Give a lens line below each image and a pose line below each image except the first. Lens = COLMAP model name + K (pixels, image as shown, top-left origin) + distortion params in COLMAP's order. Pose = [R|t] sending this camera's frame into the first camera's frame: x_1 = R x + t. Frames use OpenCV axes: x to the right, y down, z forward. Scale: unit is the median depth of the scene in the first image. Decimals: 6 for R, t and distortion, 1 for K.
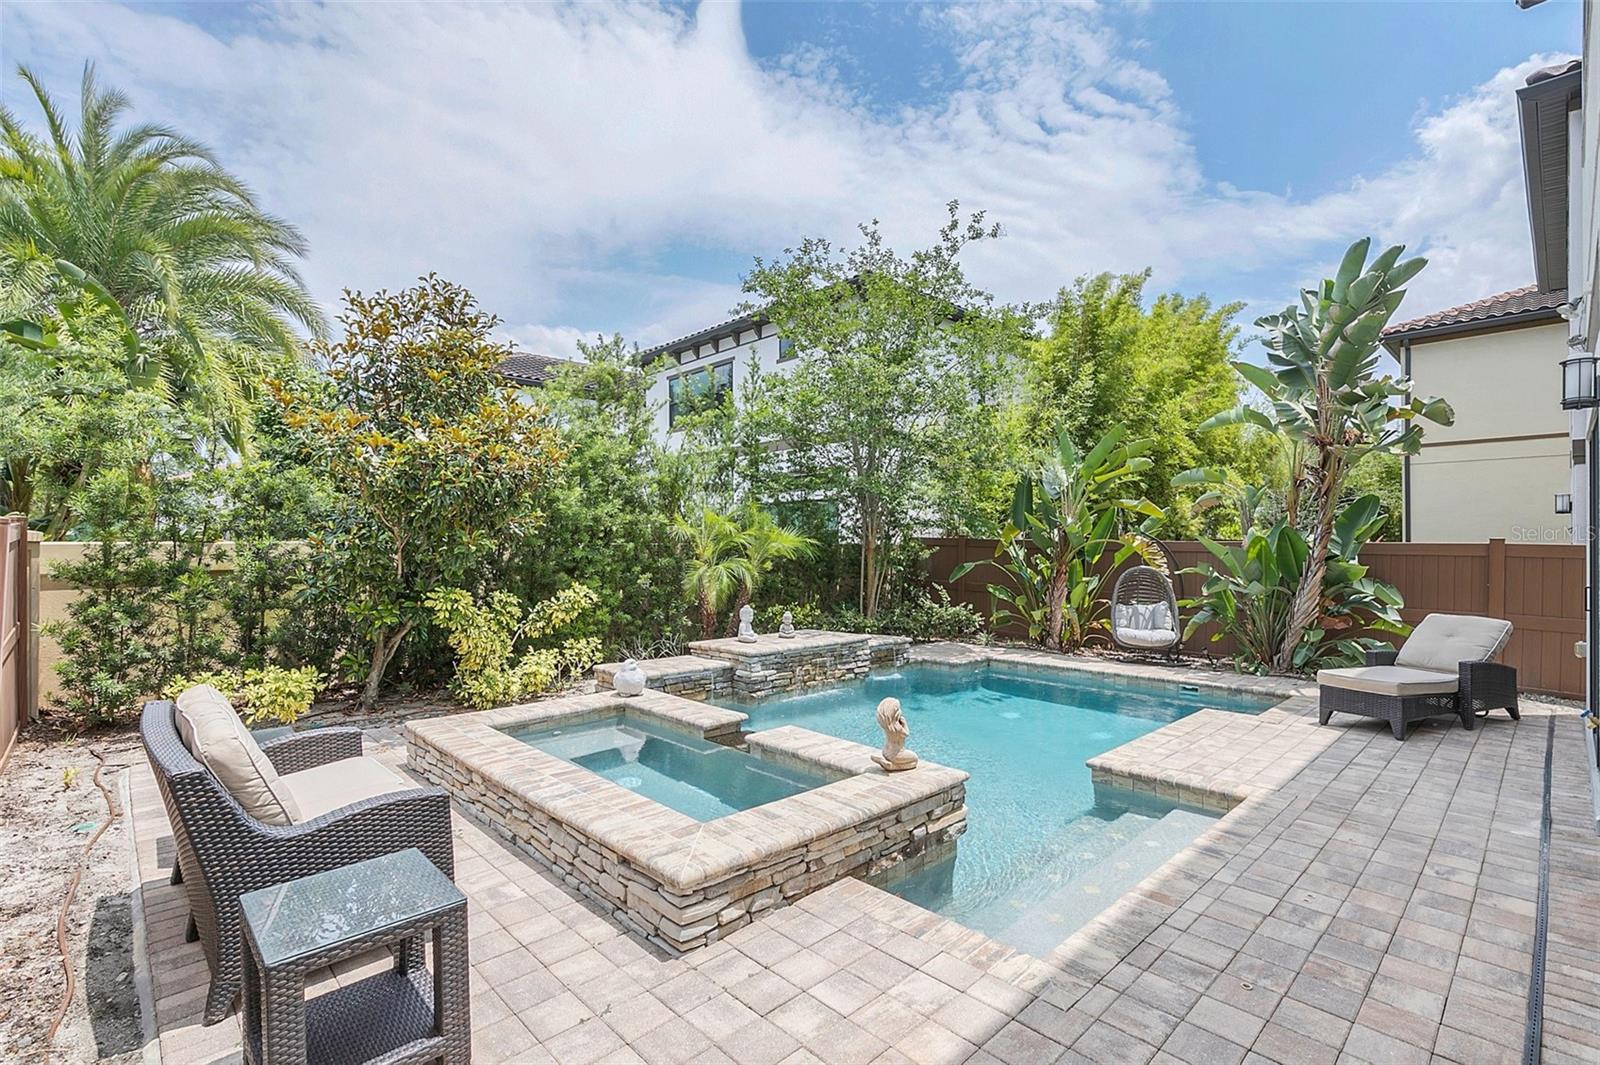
lens RADIAL K [[727.4, 0, 800.0], [0, 727.4, 532.5], [0, 0, 1]] dist [-0.000780, 0.000187]
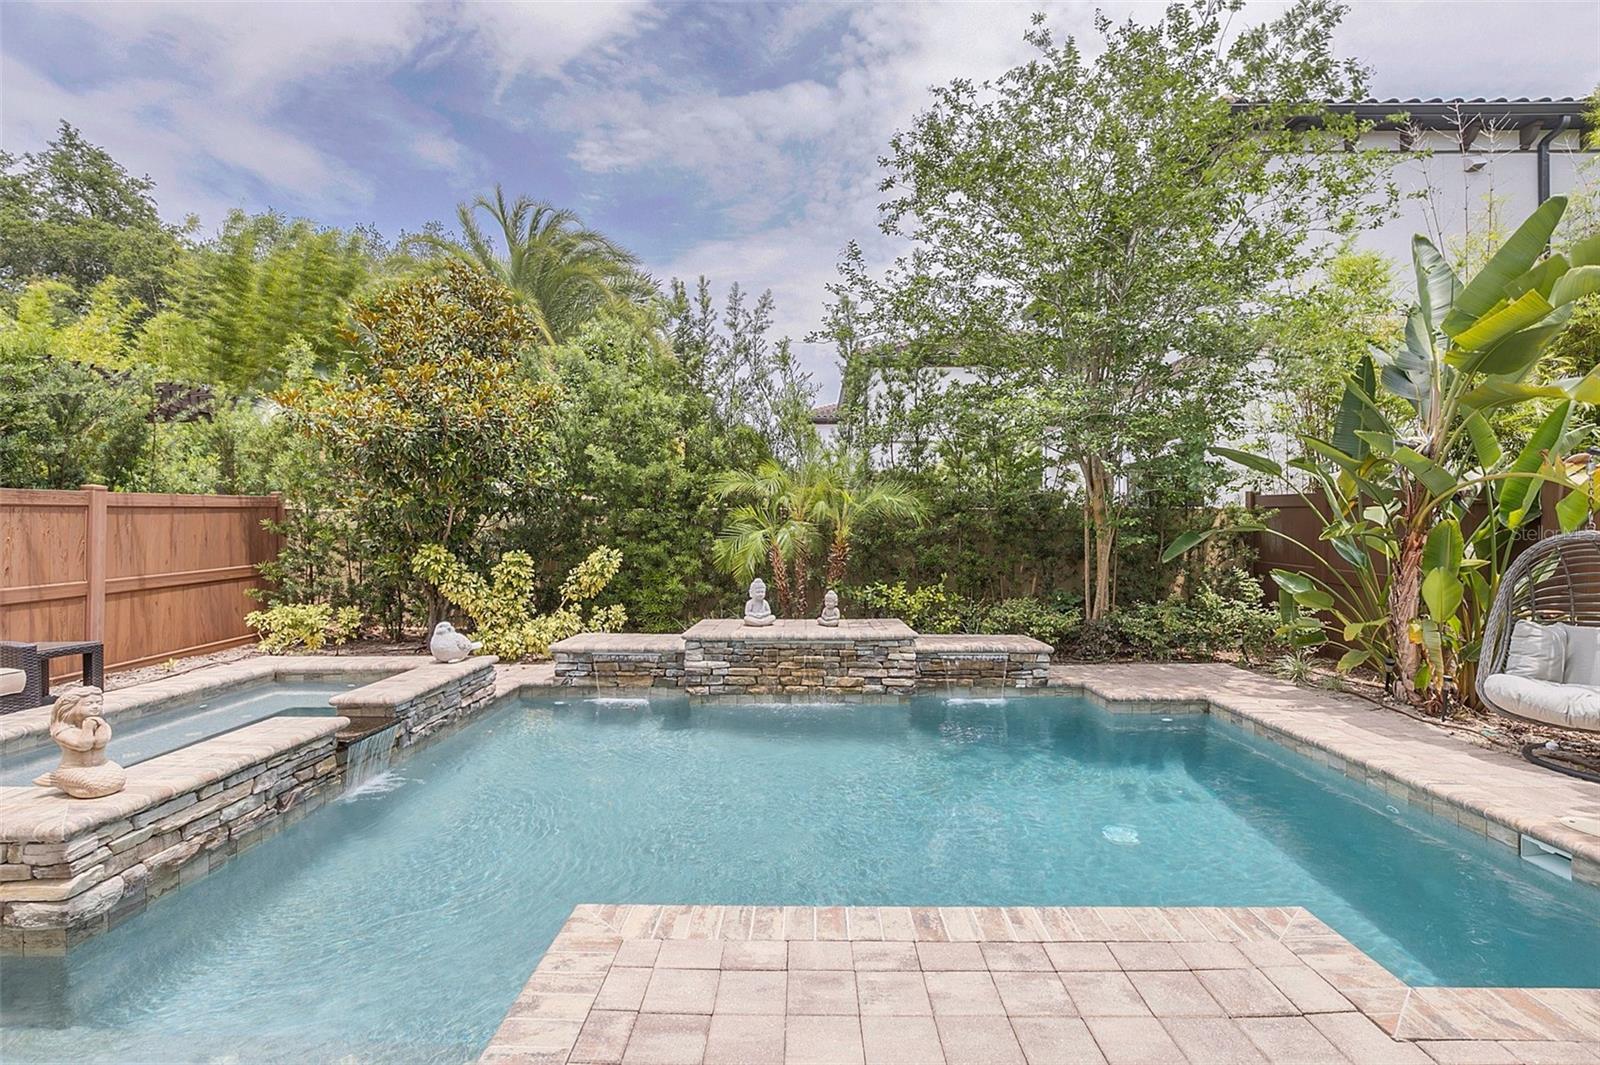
lens RADIAL K [[727.4, 0, 800.0], [0, 727.4, 532.5], [0, 0, 1]] dist [-0.000780, 0.000187]
pose [[0.712776, -0.004238, -0.701379, 0.502442], [0.016943, 0.999794, 0.011177, 0.041884], [0.701187, -0.019850, 0.712701, 0.465475]]
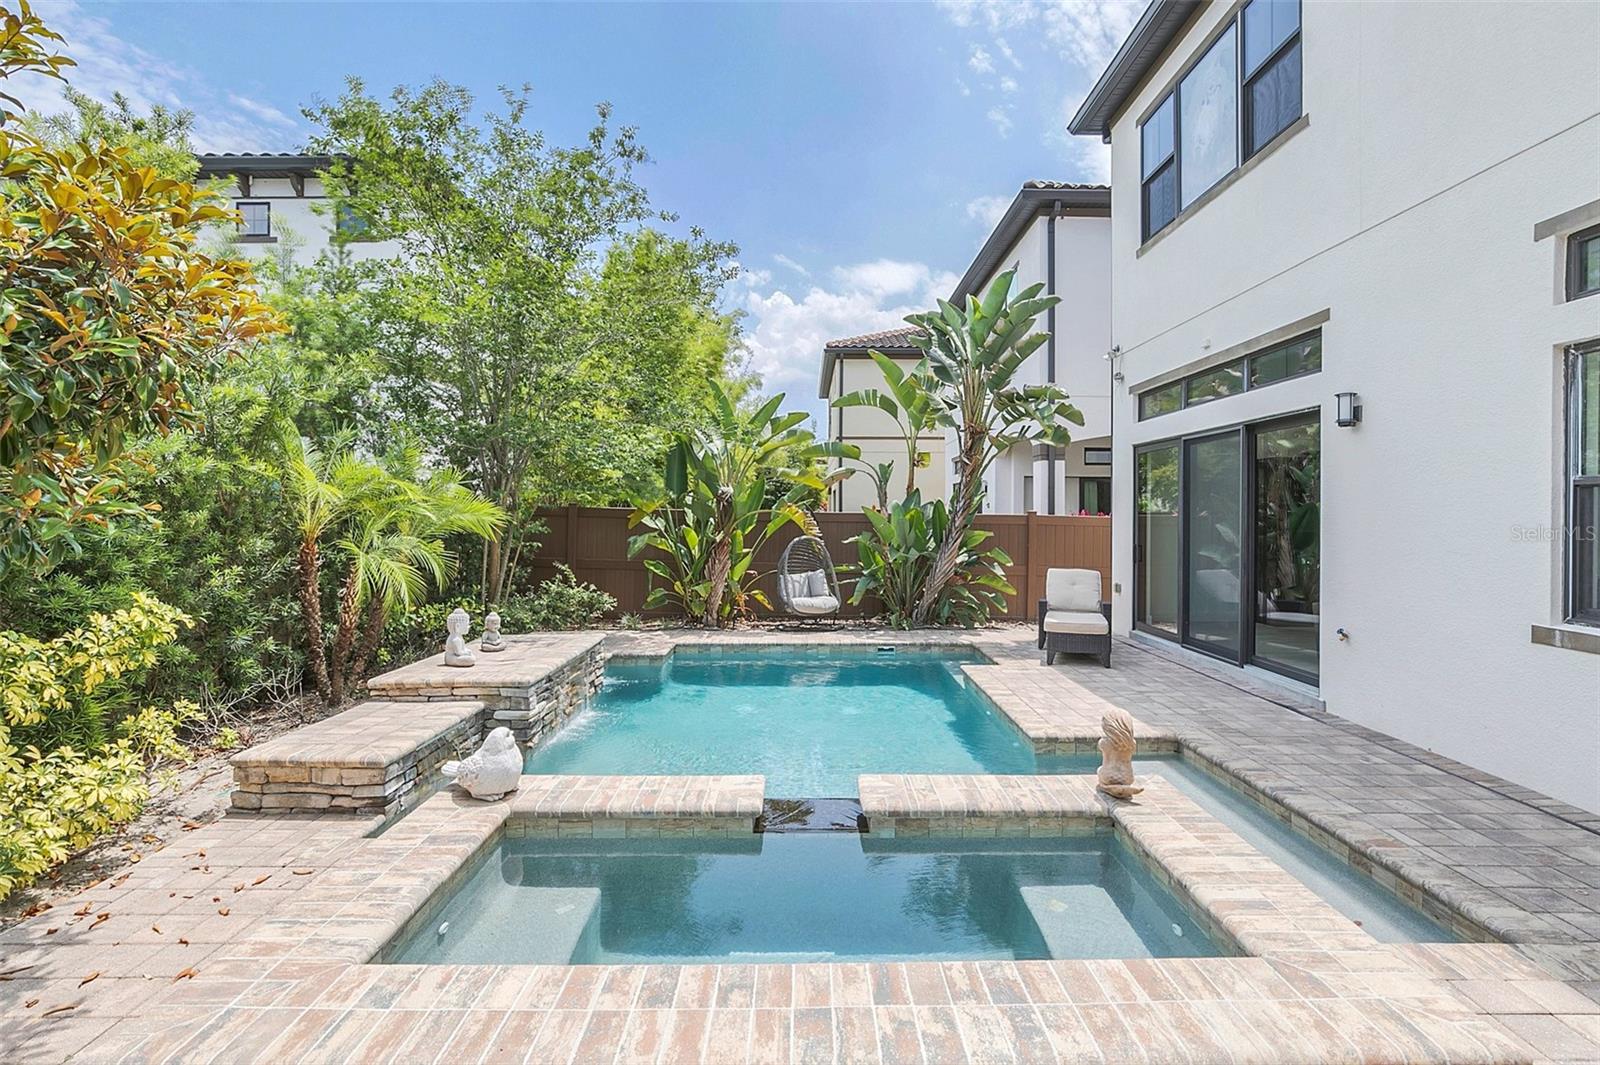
lens RADIAL K [[742.6, 0, 802.1], [0, 742.6, 510.2], [0, 0, 1]] dist [-0.002048, -0.000475]
pose [[0.690041, 0.006169, 0.723744, -0.331110], [-0.015126, 0.999868, 0.005899, 0.004440], [-0.723612, -0.015018, 0.690044, 0.319821]]
